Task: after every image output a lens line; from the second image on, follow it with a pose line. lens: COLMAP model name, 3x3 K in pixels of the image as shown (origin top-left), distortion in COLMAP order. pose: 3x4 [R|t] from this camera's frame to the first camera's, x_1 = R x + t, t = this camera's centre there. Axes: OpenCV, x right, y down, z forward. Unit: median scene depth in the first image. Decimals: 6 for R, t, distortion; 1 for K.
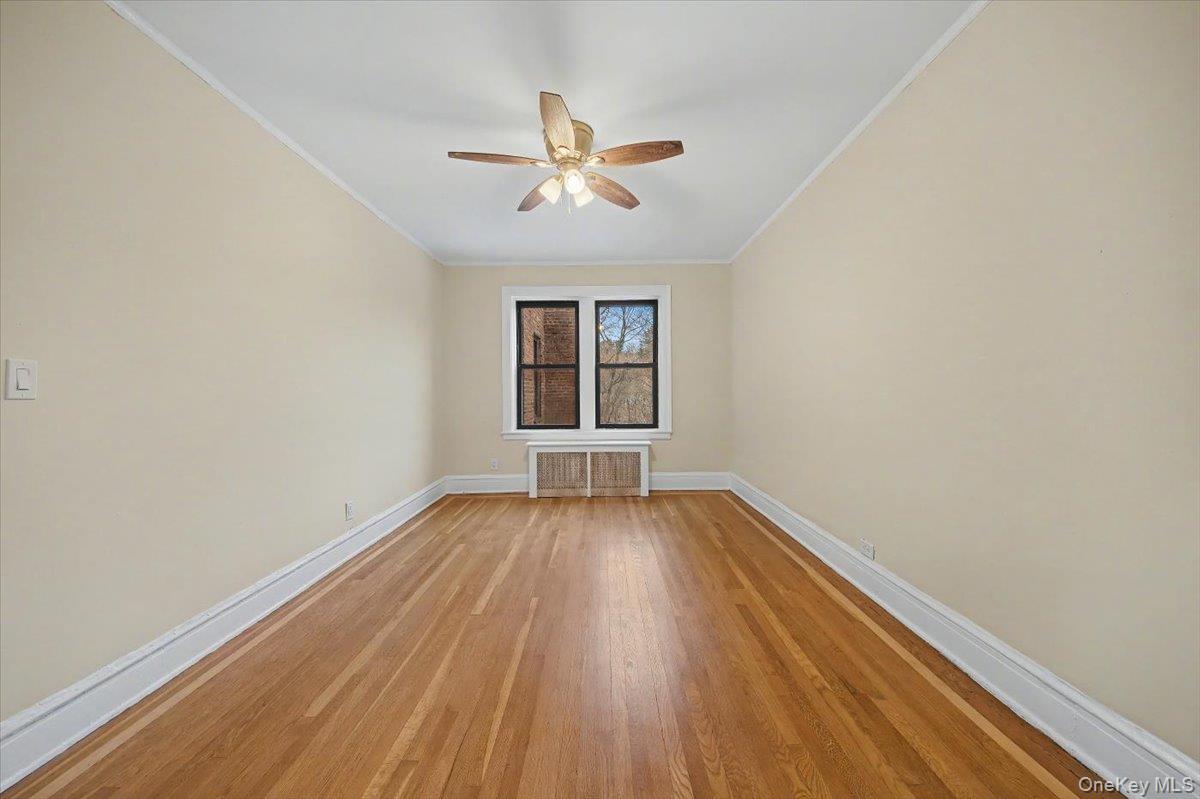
lens RADIAL K [[433.9, 0, 600.0], [0, 433.9, 399.5], [0, 0, 1]] dist [0.000710, 0.000004]
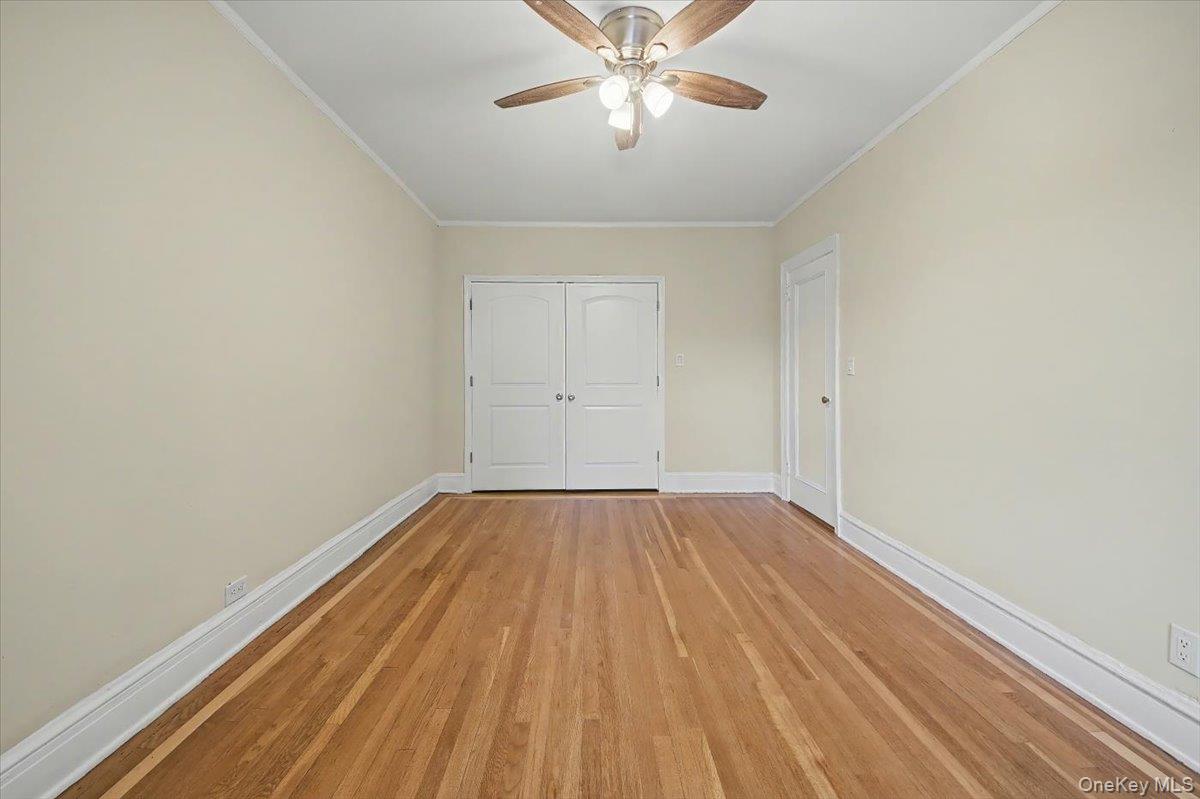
lens RADIAL K [[433.9, 0, 600.0], [0, 433.9, 399.5], [0, 0, 1]] dist [0.000710, 0.000004]
pose [[-0.999450, 0.012543, -0.030711, 0.010714], [0.010075, 0.996803, 0.079259, -0.038682], [0.031607, 0.078906, -0.996381, 1.881097]]
